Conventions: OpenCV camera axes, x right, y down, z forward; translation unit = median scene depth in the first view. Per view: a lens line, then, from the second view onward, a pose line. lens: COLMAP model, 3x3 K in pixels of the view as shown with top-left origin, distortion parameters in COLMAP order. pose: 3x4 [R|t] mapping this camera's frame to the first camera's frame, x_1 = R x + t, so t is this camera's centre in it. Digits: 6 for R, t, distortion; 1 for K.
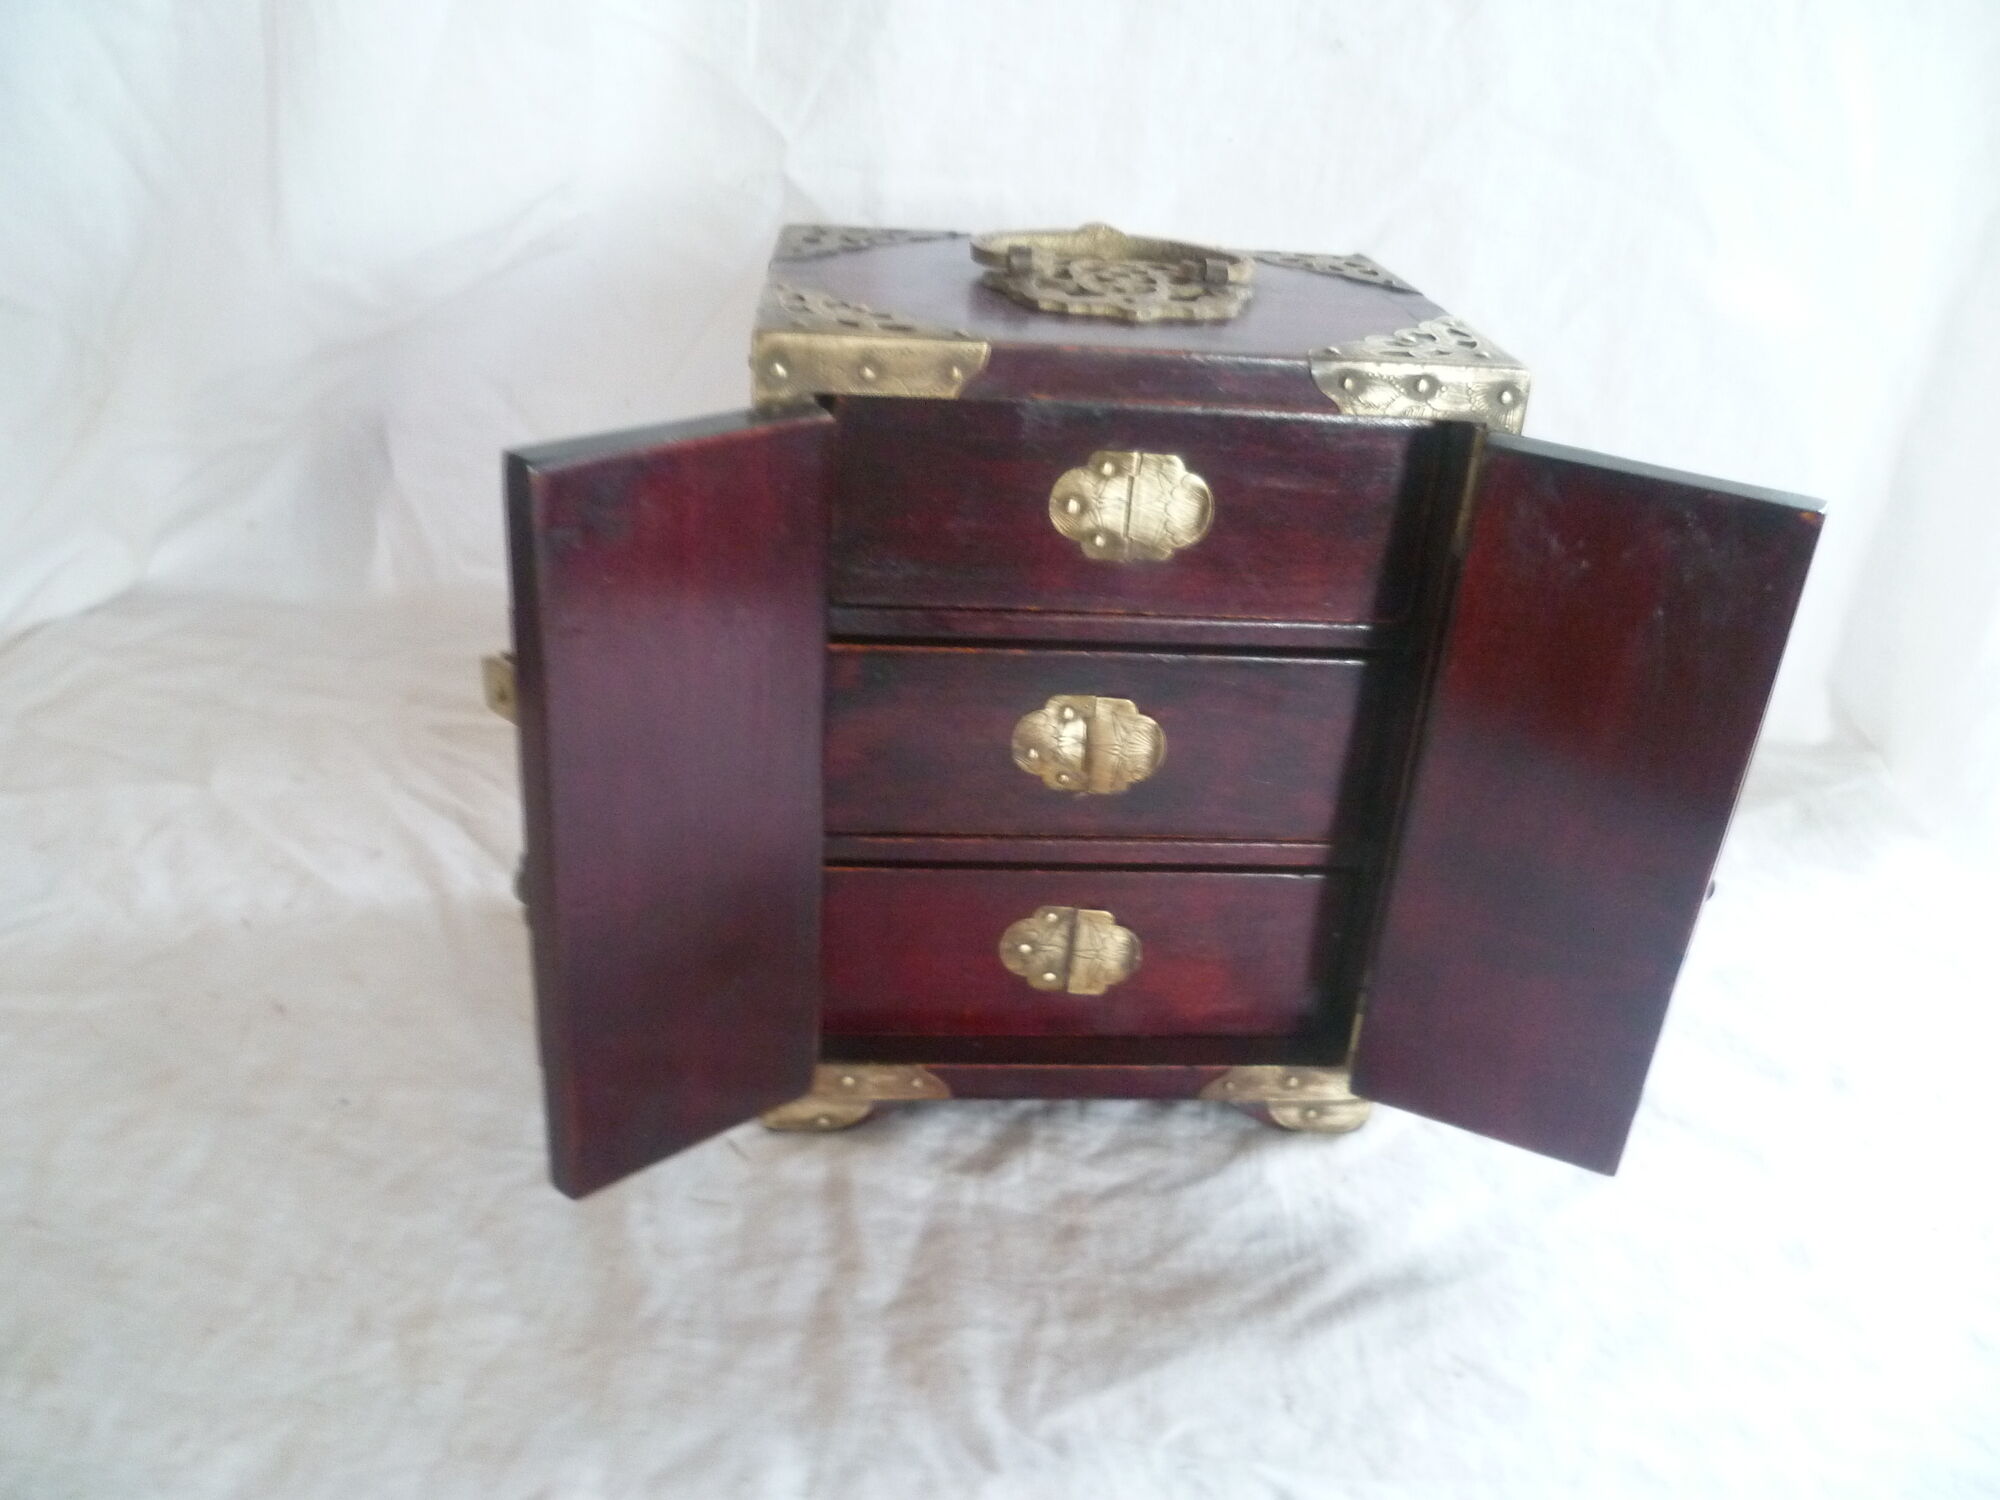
lens RADIAL K [[1713.0, 0, 1031.5], [0, 1713.0, 743.4], [0, 0, 1]] dist [-0.056039, -0.005801]
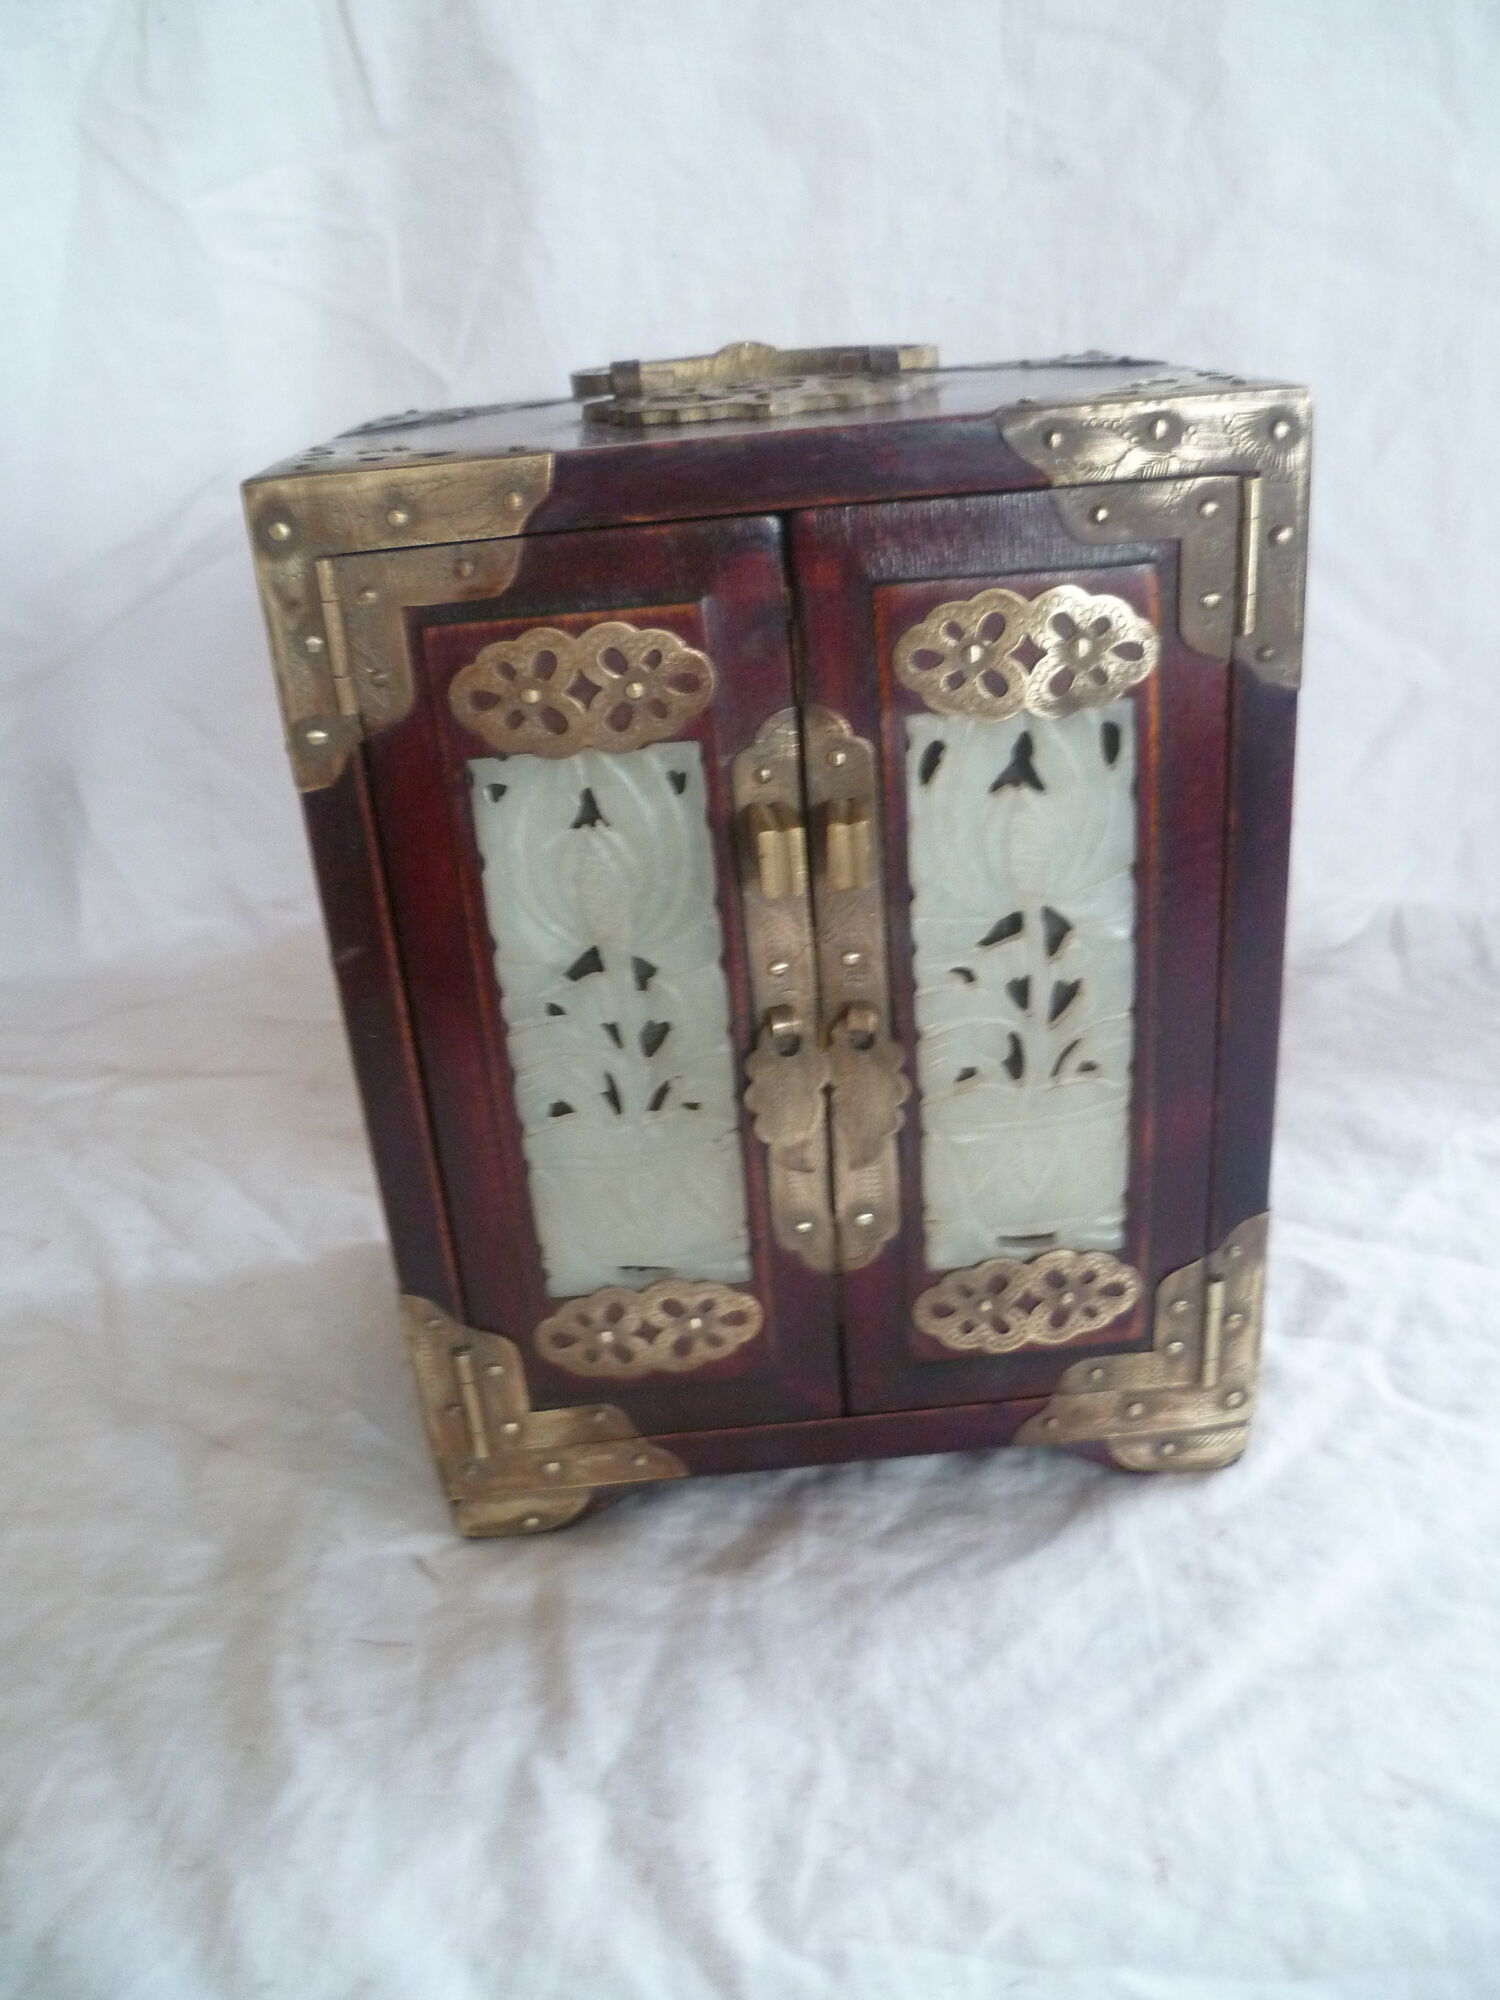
lens RADIAL K [[1713.0, 0, 750.0], [0, 1713.0, 1000.0], [0, 0, 1]] dist [-0.056039, -0.005801]
pose [[0.987846, -0.123190, -0.094786, 0.080595], [0.118532, 0.991518, -0.053321, 0.039619], [0.100550, 0.041438, 0.994069, 0.233702]]
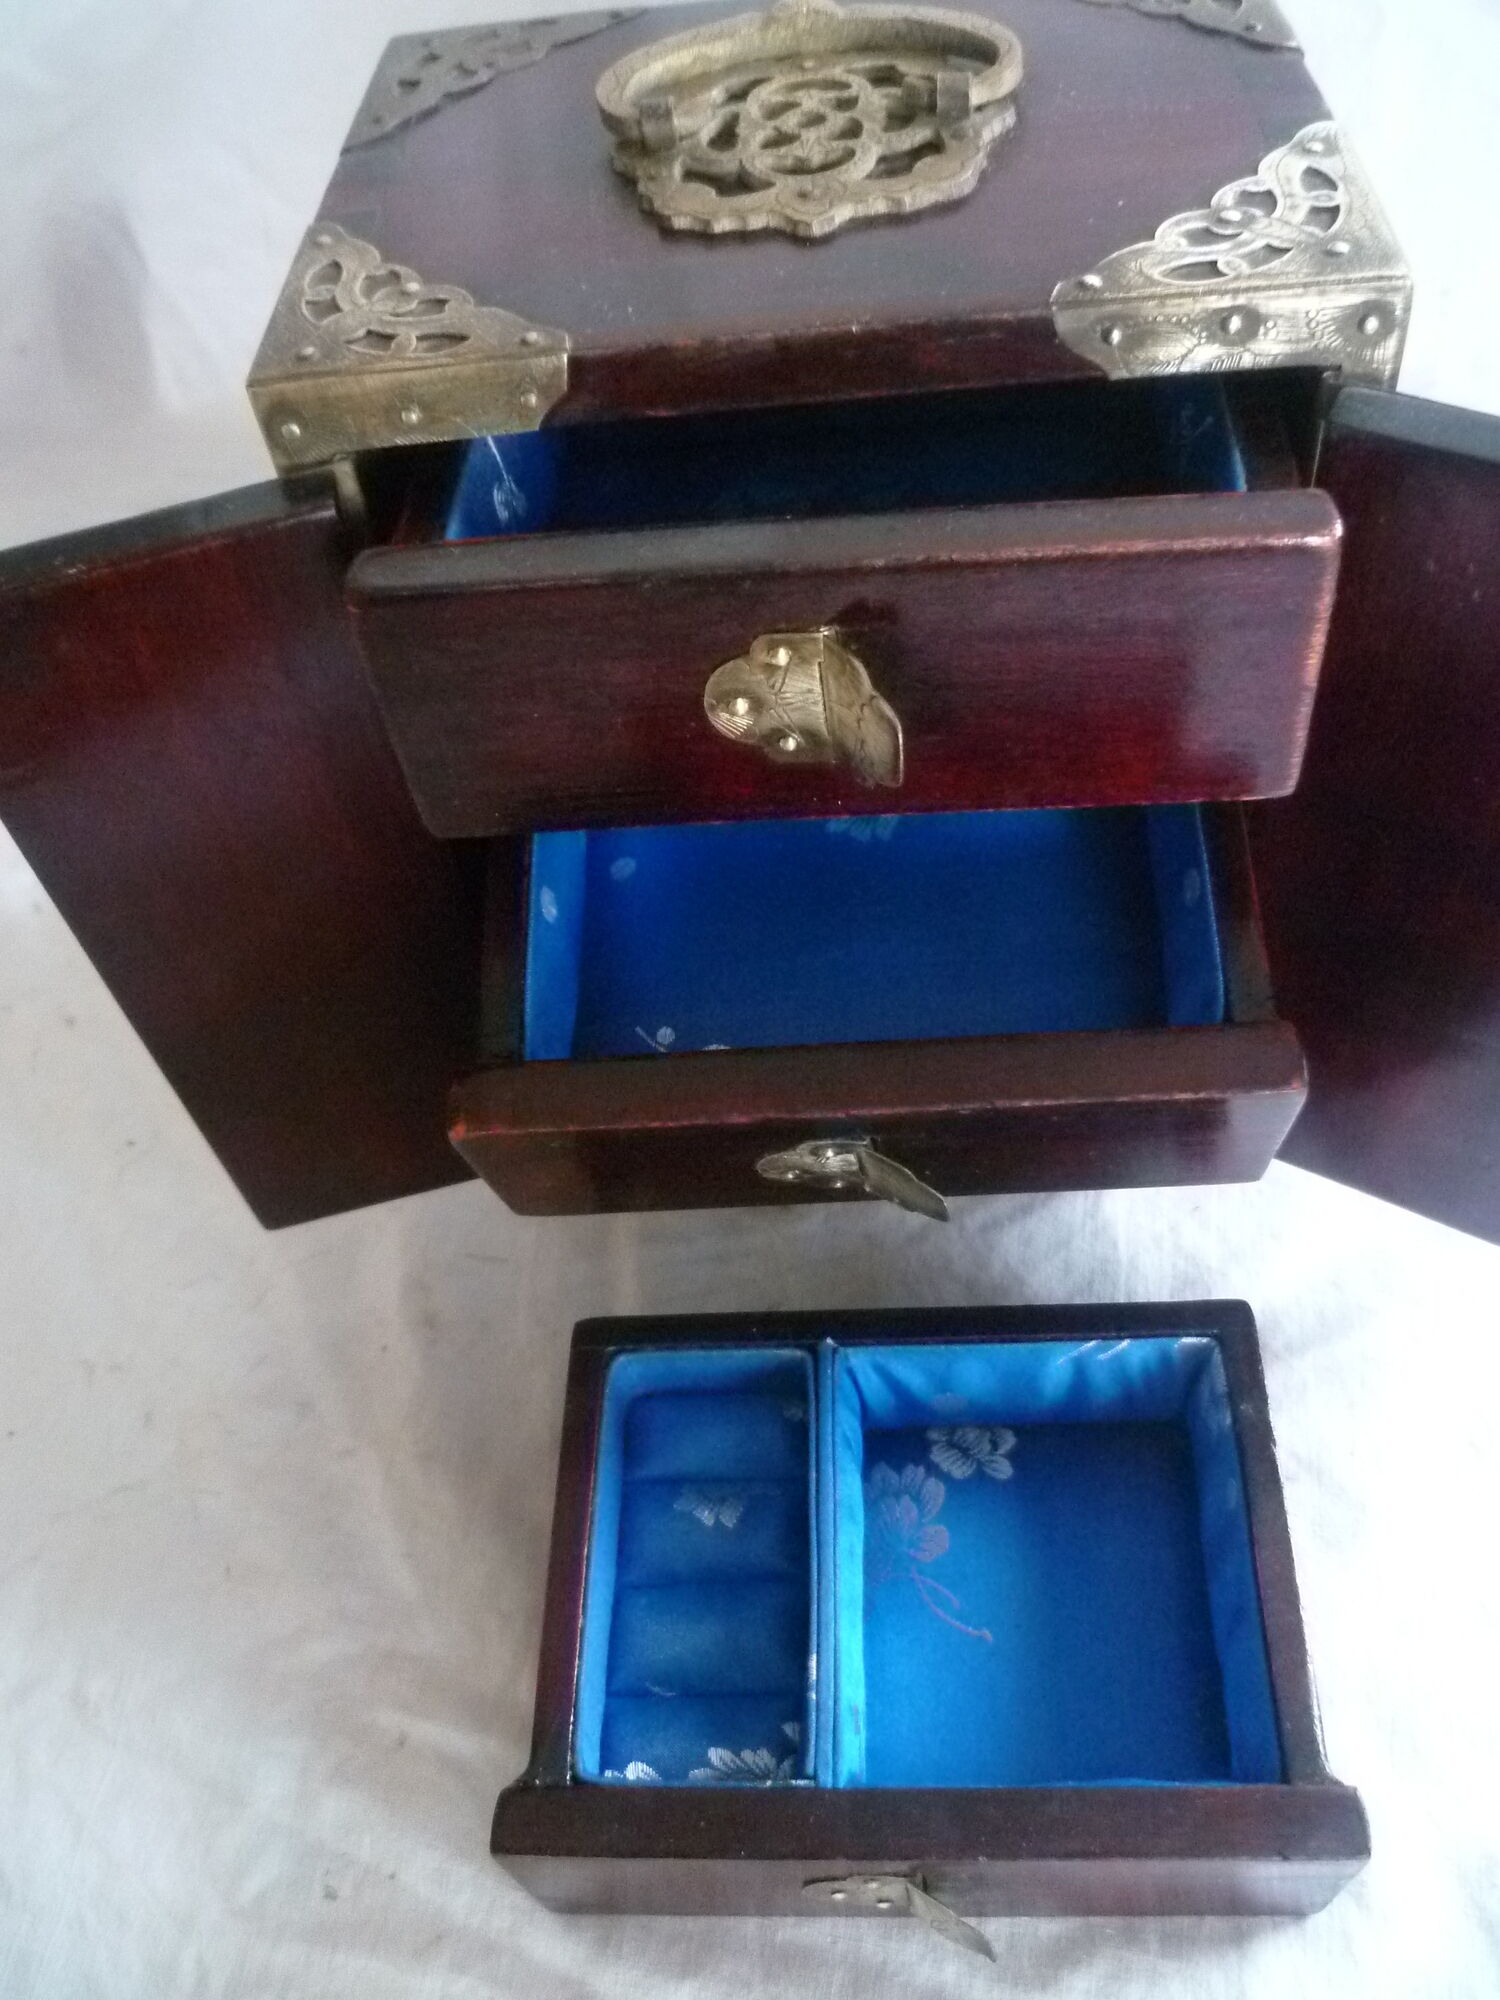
lens RADIAL K [[1713.0, 0, 750.0], [0, 1713.0, 1000.0], [0, 0, 1]] dist [-0.056039, -0.005801]
pose [[0.979107, -0.031264, -0.200927, 0.142232], [0.111147, 0.909723, 0.400064, -0.213159], [0.170280, -0.414038, 0.894191, 0.237890]]
